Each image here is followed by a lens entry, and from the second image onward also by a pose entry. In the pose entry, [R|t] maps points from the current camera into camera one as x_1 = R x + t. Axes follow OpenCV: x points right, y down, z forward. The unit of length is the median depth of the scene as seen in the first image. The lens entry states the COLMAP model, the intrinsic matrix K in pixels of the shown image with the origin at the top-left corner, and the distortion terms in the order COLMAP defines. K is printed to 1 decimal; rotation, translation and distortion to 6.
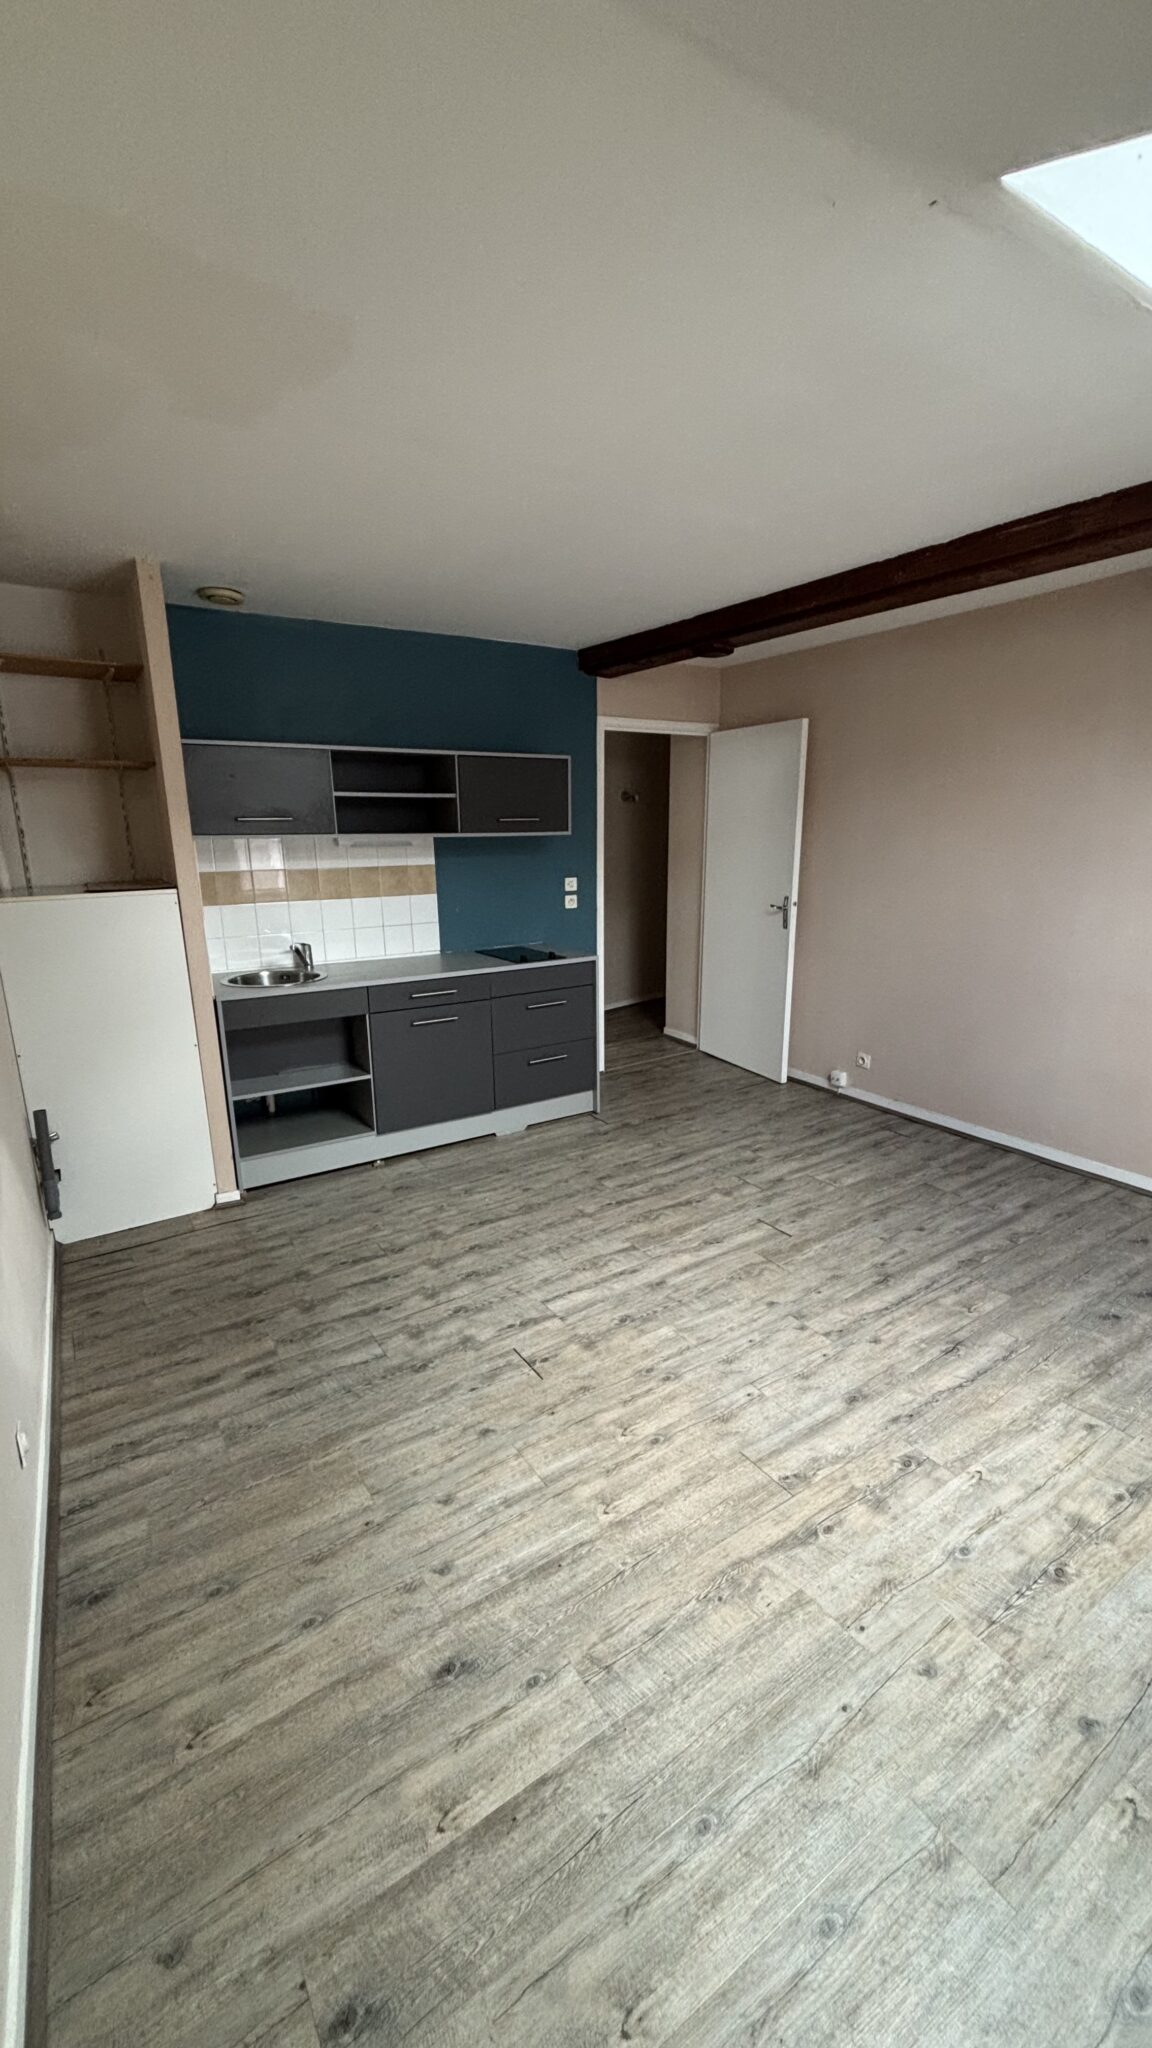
lens RADIAL K [[833.3, 0, 567.2], [0, 833.3, 1028.9], [0, 0, 1]] dist [-0.004292, -0.000546]
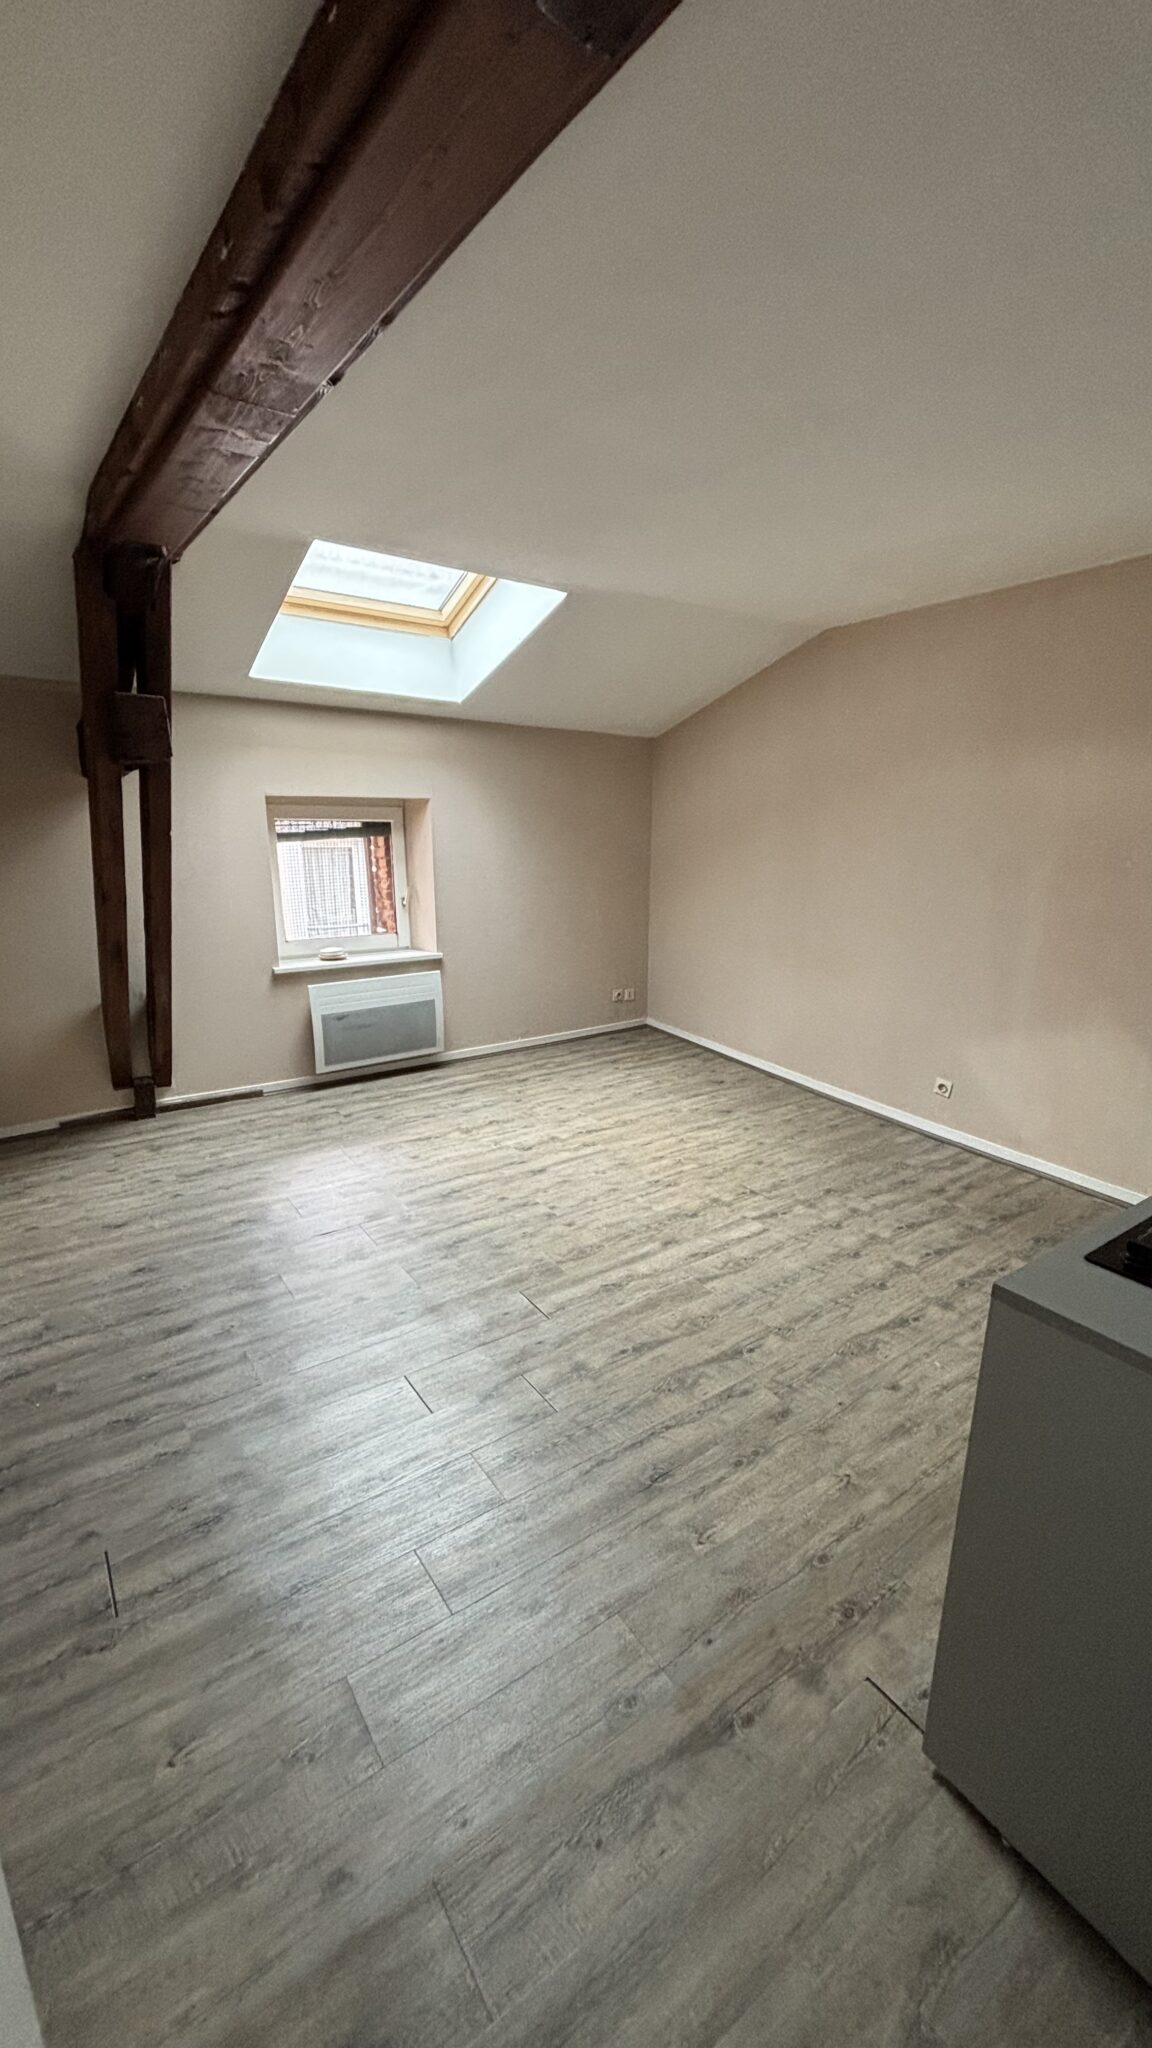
lens RADIAL K [[833.3, 0, 572.8], [0, 833.3, 1032.1], [0, 0, 1]] dist [-0.004292, -0.000546]
pose [[-0.998723, 0.022290, -0.045342, 0.295510], [-0.001499, 0.883955, 0.467569, -0.459777], [0.050503, 0.467040, -0.882793, 1.946945]]
